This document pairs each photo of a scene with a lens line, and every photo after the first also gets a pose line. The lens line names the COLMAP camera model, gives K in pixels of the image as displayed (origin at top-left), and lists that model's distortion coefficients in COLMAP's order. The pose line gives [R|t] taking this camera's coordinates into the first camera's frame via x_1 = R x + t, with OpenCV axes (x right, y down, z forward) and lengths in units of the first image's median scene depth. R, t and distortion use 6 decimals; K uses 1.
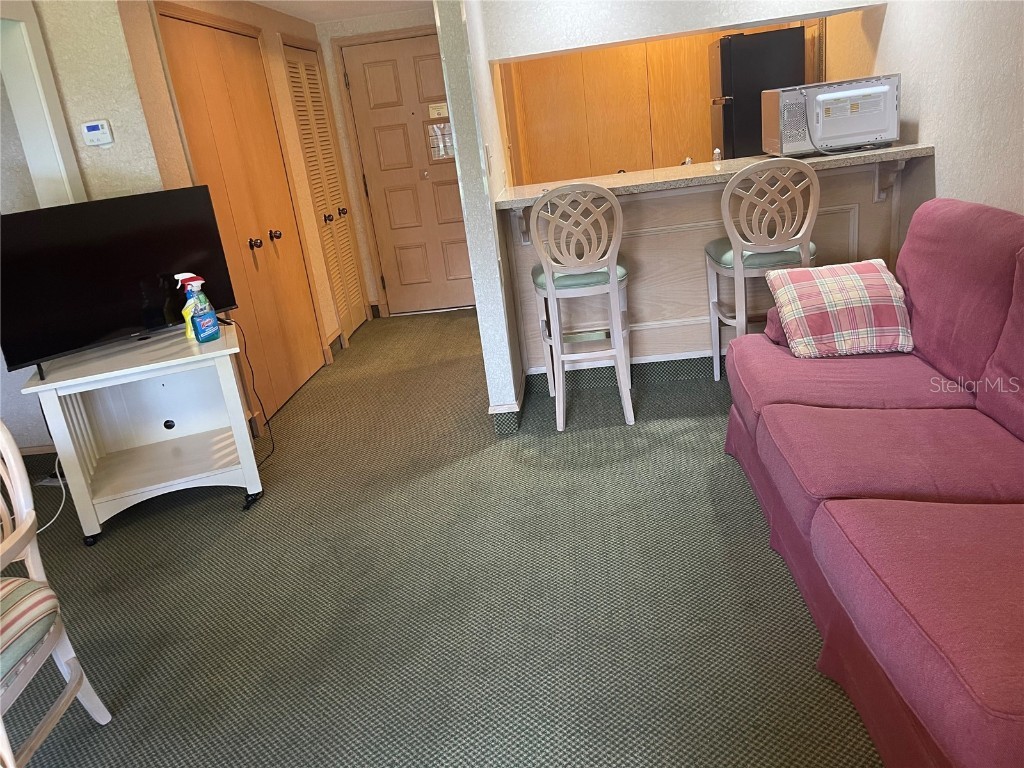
lens RADIAL K [[768.8, 0, 512.0], [0, 768.8, 384.0], [0, 0, 1]] dist [0.041520, -0.037714]
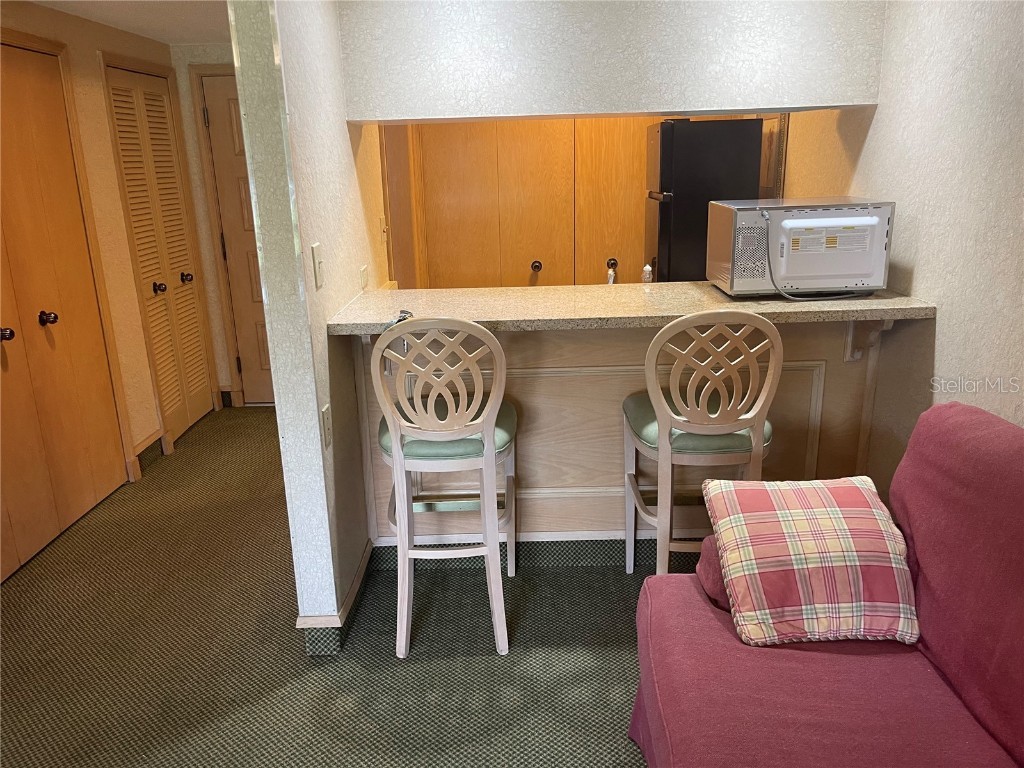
lens RADIAL K [[766.3, 0, 519.2], [0, 766.3, 386.8], [0, 0, 1]] dist [0.082106, -0.123304]
pose [[0.992558, 0.075105, 0.095858, 0.087663], [-0.070245, 0.996115, -0.053112, -0.157669], [-0.099474, 0.045983, 0.993977, 0.303996]]
